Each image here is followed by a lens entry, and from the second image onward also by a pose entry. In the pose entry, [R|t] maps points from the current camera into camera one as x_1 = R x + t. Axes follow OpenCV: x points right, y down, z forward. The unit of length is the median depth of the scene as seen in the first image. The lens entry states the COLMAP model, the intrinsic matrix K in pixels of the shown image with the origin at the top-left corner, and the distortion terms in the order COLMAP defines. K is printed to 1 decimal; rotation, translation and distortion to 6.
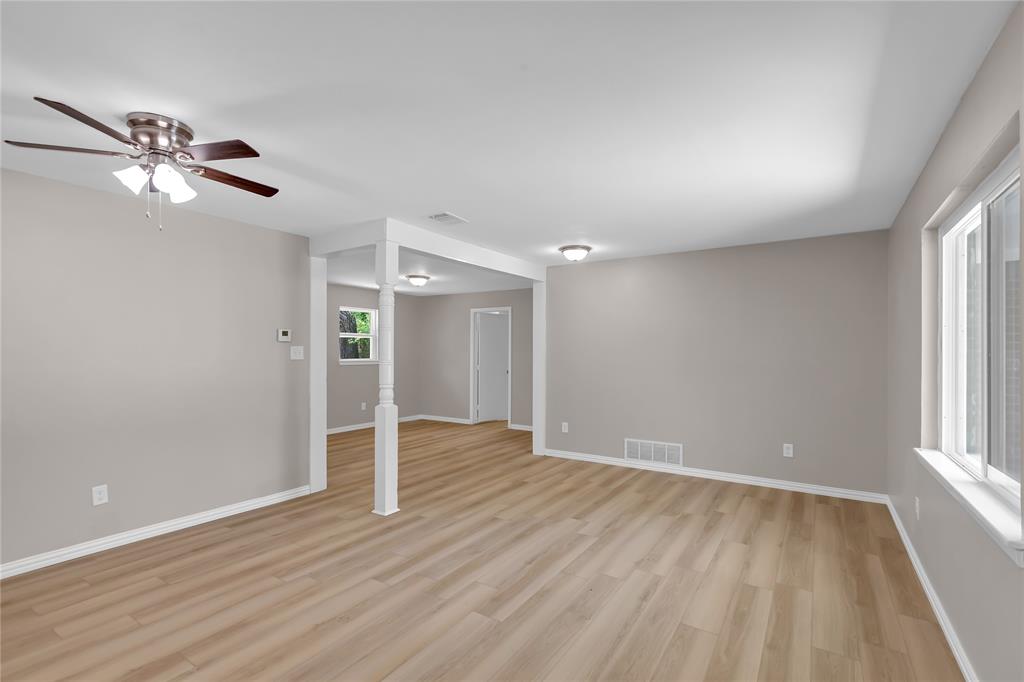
lens RADIAL K [[465.9, 0, 519.8], [0, 465.9, 343.4], [0, 0, 1]] dist [0.008138, -0.000550]
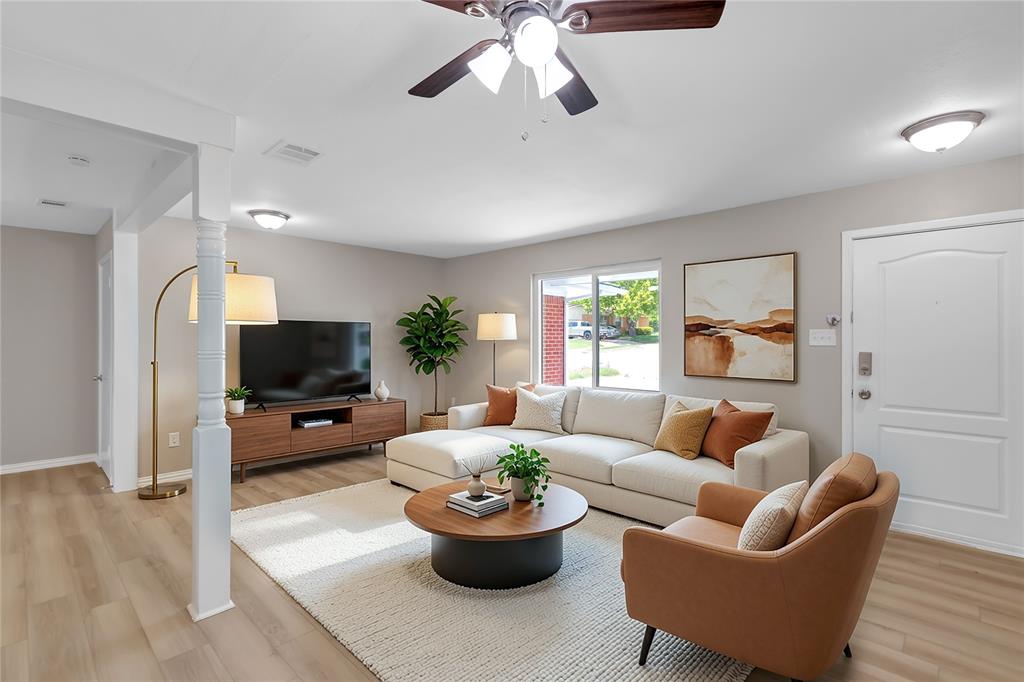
lens RADIAL K [[465.9, 0, 503.7], [0, 465.9, 335.7], [0, 0, 1]] dist [0.008138, -0.000550]
pose [[0.187058, -0.002281, 0.982346, -0.947735], [-0.014320, 0.999885, 0.005048, 0.008584], [-0.982245, -0.015011, 0.187004, 0.624966]]
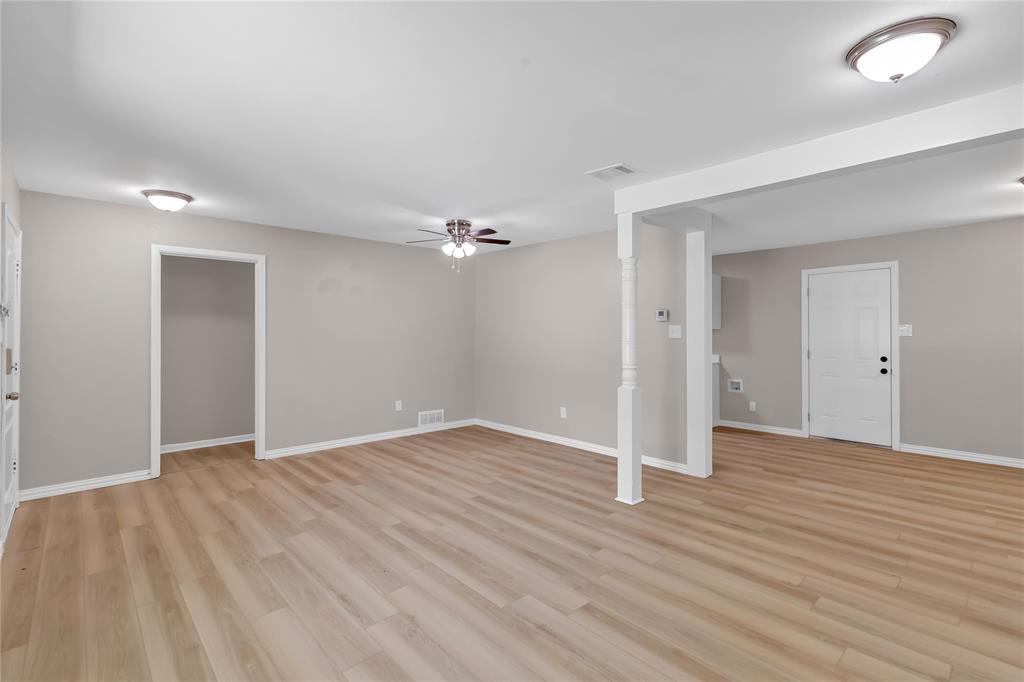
lens RADIAL K [[465.9, 0, 496.7], [0, 465.9, 331.7], [0, 0, 1]] dist [0.008138, -0.000550]
pose [[-0.268503, -0.002028, -0.963277, 0.818635], [0.017947, 0.999814, -0.007108, 0.027171], [0.963112, -0.019197, -0.268416, 1.184150]]
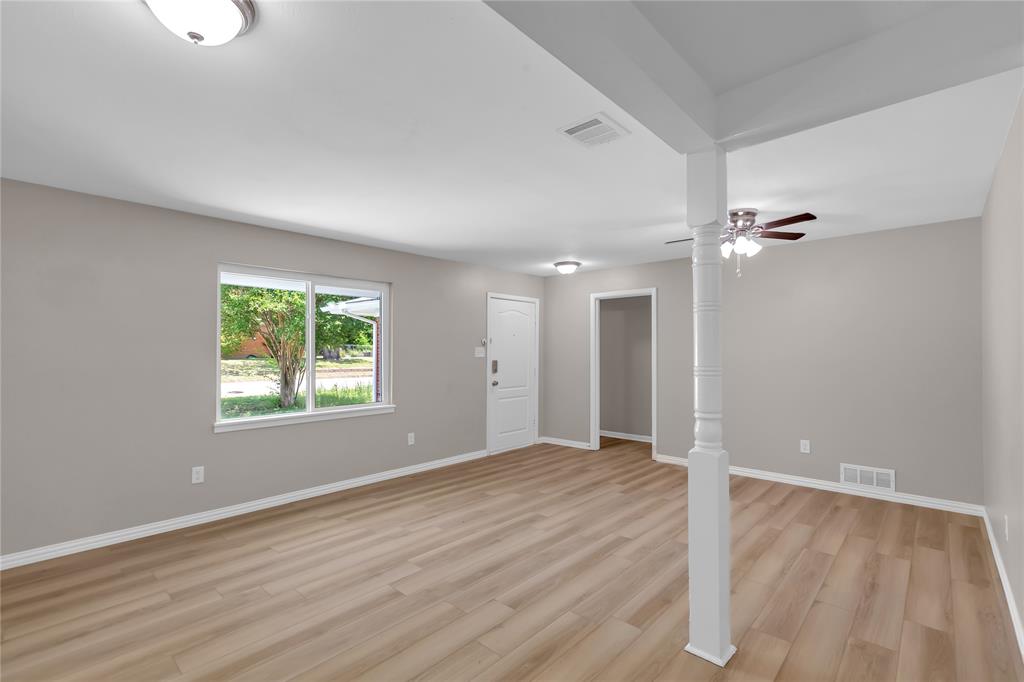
lens RADIAL K [[465.9, 0, 521.1], [0, 465.9, 341.5], [0, 0, 1]] dist [0.008138, -0.000550]
pose [[-0.987155, 0.004659, 0.159699, -0.189970], [-0.001616, 0.999232, -0.039139, 0.035839], [-0.159759, -0.038894, -0.986390, 1.863874]]
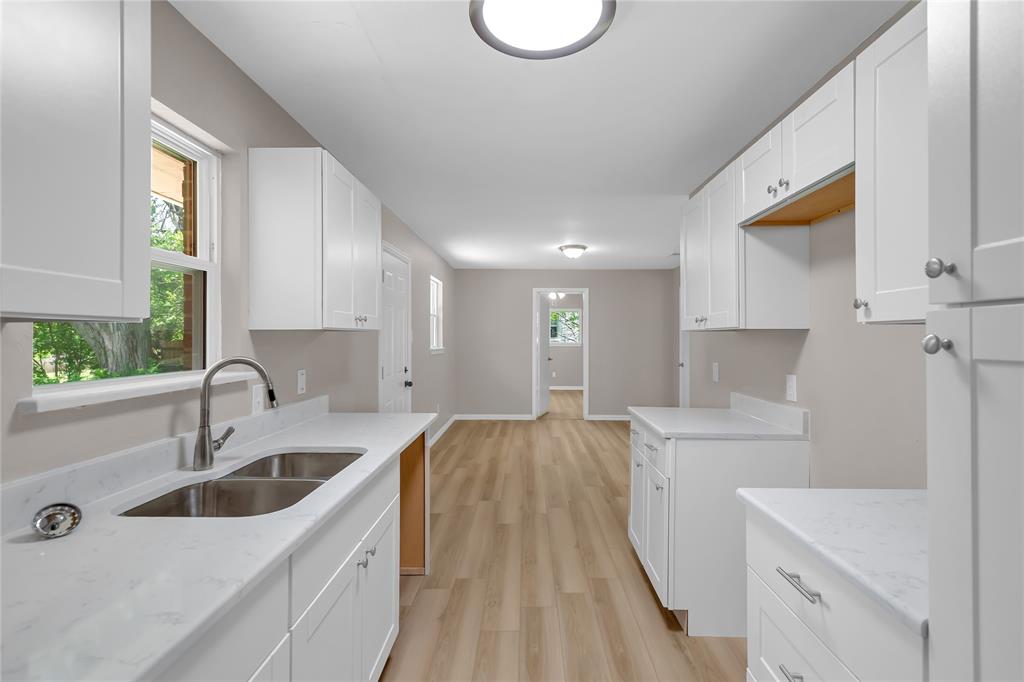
lens RADIAL K [[465.9, 0, 521.7], [0, 465.9, 338.1], [0, 0, 1]] dist [0.008138, -0.000550]
pose [[0.842916, -0.000771, 0.538044, -1.519647], [-0.008131, 0.999867, 0.014172, 0.019188], [-0.537983, -0.016321, 0.842798, 0.706148]]
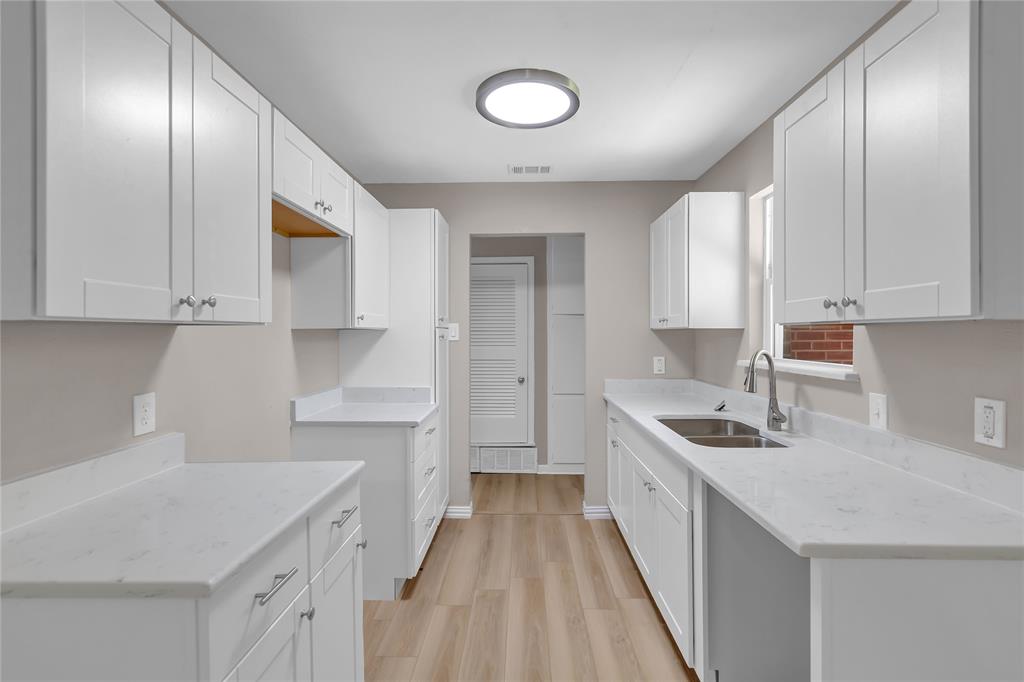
lens RADIAL K [[465.9, 0, 509.5], [0, 465.9, 333.6], [0, 0, 1]] dist [0.008138, -0.000550]
pose [[-0.853163, 0.003149, -0.521636, -0.901414], [0.012605, 0.999814, -0.014581, 0.030843], [0.521493, -0.019016, -0.853044, 1.613211]]
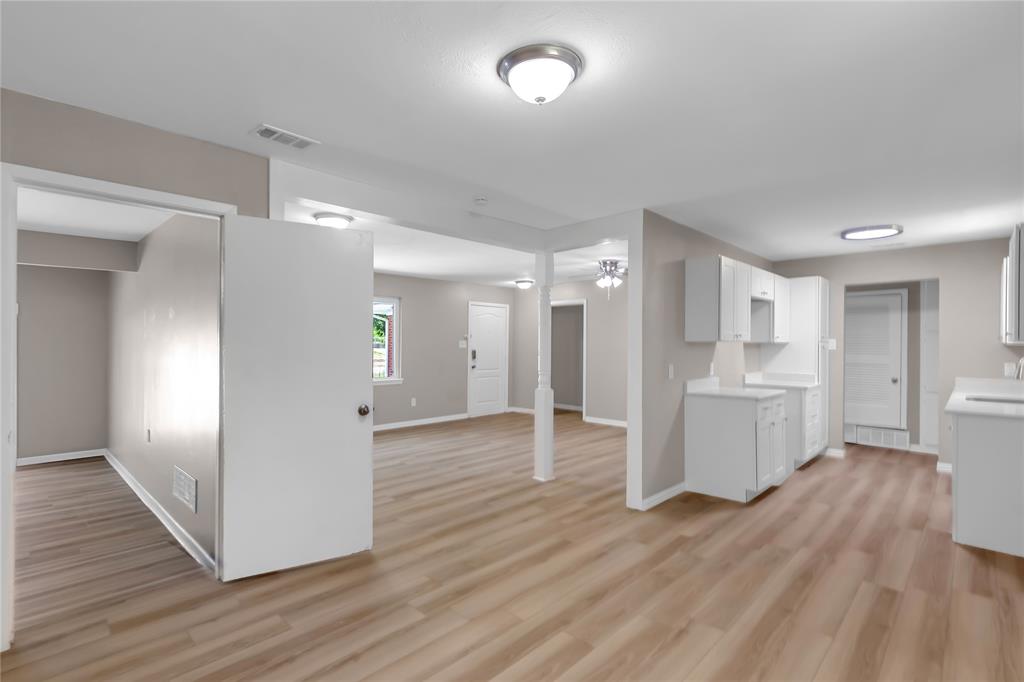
lens RADIAL K [[472.8, 0, 516.8], [0, 472.8, 342.0], [0, 0, 1]] dist [0.004259, 0.001099]
pose [[-0.981960, -0.004260, 0.189041, -0.525844], [-0.008762, 0.999697, -0.022987, 0.051129], [-0.188886, -0.024228, -0.981700, 2.596194]]
